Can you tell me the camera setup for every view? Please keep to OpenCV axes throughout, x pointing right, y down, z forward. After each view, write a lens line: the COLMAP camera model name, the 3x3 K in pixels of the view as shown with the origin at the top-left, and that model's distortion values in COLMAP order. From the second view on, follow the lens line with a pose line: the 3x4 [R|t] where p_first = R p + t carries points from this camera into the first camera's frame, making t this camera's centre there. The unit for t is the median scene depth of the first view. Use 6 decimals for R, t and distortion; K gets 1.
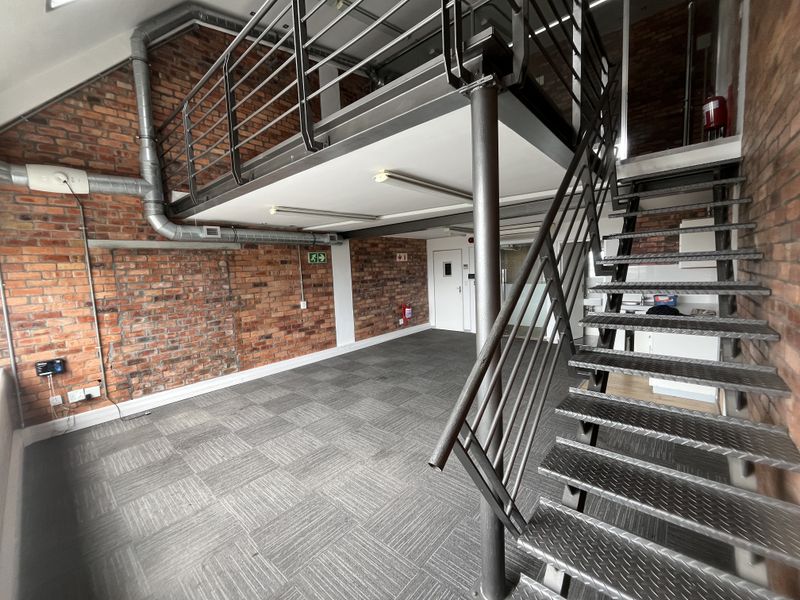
lens RADIAL K [[324.3, 0, 397.1], [0, 324.3, 299.6], [0, 0, 1]] dist [-0.001383, -0.000290]
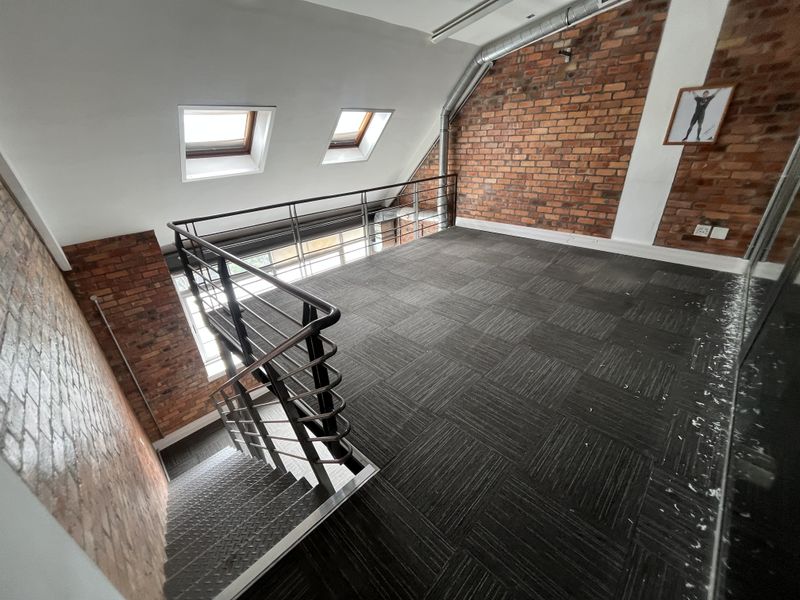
lens RADIAL K [[324.3, 0, 397.1], [0, 324.3, 299.6], [0, 0, 1]] dist [-0.001383, -0.000290]
pose [[-0.061520, 0.487672, -0.870856, 0.751024], [-0.047733, 0.870073, 0.490606, -0.710700], [0.996964, 0.071751, -0.030249, 0.814083]]
